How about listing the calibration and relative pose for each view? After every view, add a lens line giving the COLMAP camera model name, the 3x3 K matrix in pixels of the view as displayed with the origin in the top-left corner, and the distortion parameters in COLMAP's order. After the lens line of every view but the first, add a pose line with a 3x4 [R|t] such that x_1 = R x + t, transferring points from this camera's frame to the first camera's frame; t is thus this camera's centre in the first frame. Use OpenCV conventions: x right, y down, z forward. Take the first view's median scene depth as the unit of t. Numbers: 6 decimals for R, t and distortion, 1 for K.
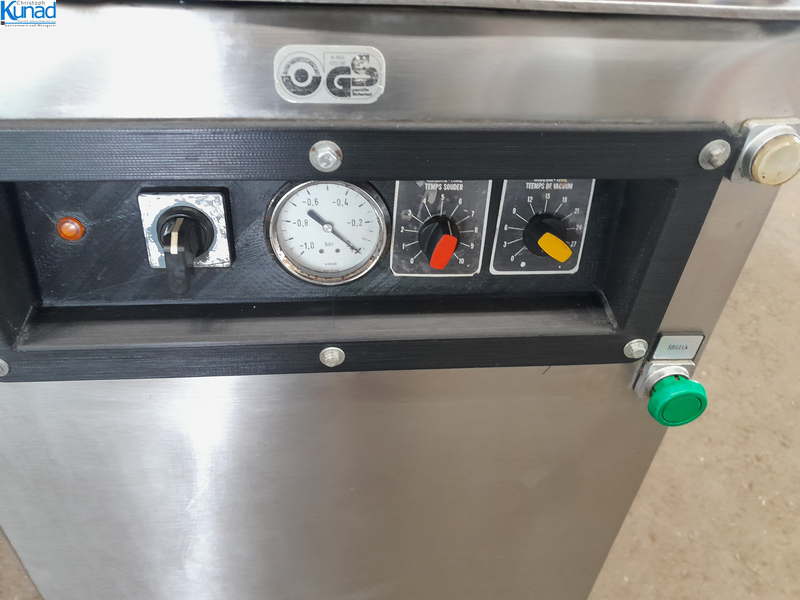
lens RADIAL K [[656.6, 0, 397.6], [0, 656.6, 303.8], [0, 0, 1]] dist [0.001814, -0.009712]
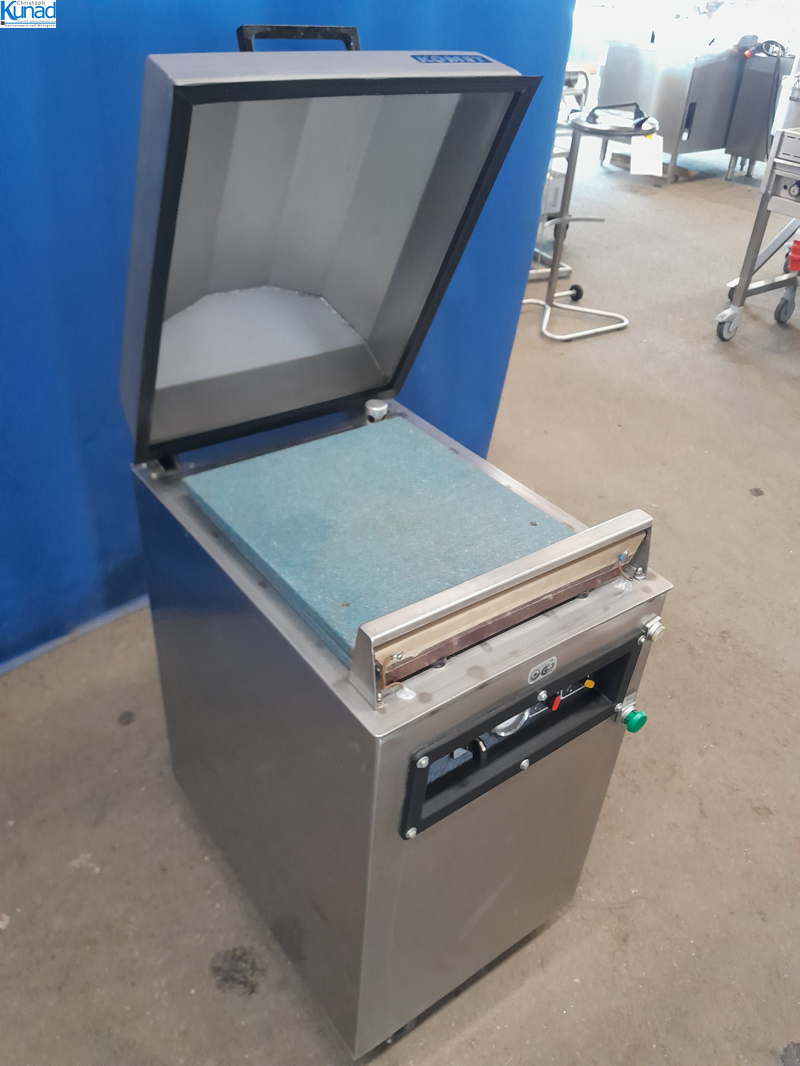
lens RADIAL K [[853.0, 0, 400.0], [0, 853.0, 533.0], [0, 0, 1]] dist [0.010851, 0.003724]
pose [[0.856664, -0.289922, 0.426699, -1.412259], [0.308114, 0.950951, 0.027540, -0.838921], [-0.413755, 0.107879, 0.903974, -1.484174]]
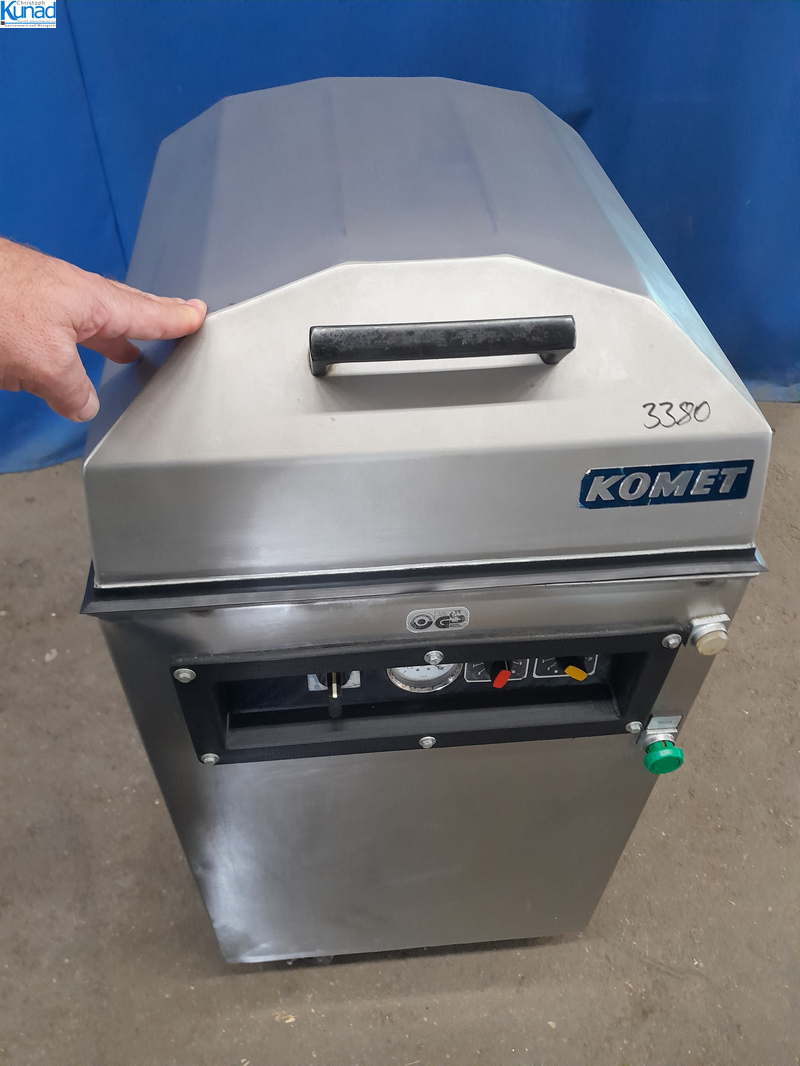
lens RADIAL K [[853.0, 0, 400.0], [0, 853.0, 533.0], [0, 0, 1]] dist [0.010851, 0.003724]
pose [[0.999492, -0.021832, -0.023206, -0.101232], [0.024380, 0.992964, 0.115883, -0.584407], [0.020512, -0.116390, 0.992992, -0.831335]]
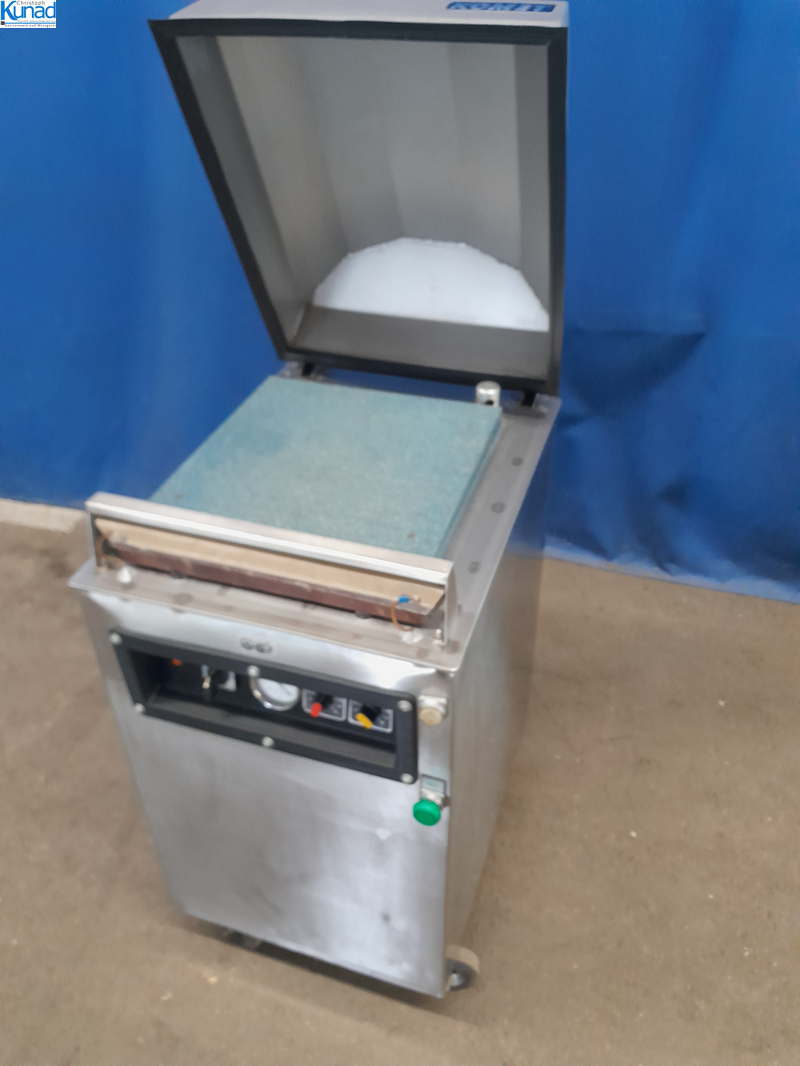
lens RADIAL K [[846.0, 0, 399.8], [0, 846.0, 524.1], [0, 0, 1]] dist [0.006542, -0.002565]
pose [[0.912073, 0.177183, -0.369769, 1.140406], [-0.201378, 0.979126, -0.027547, -0.598980], [0.357170, 0.099588, 0.928715, -1.433625]]
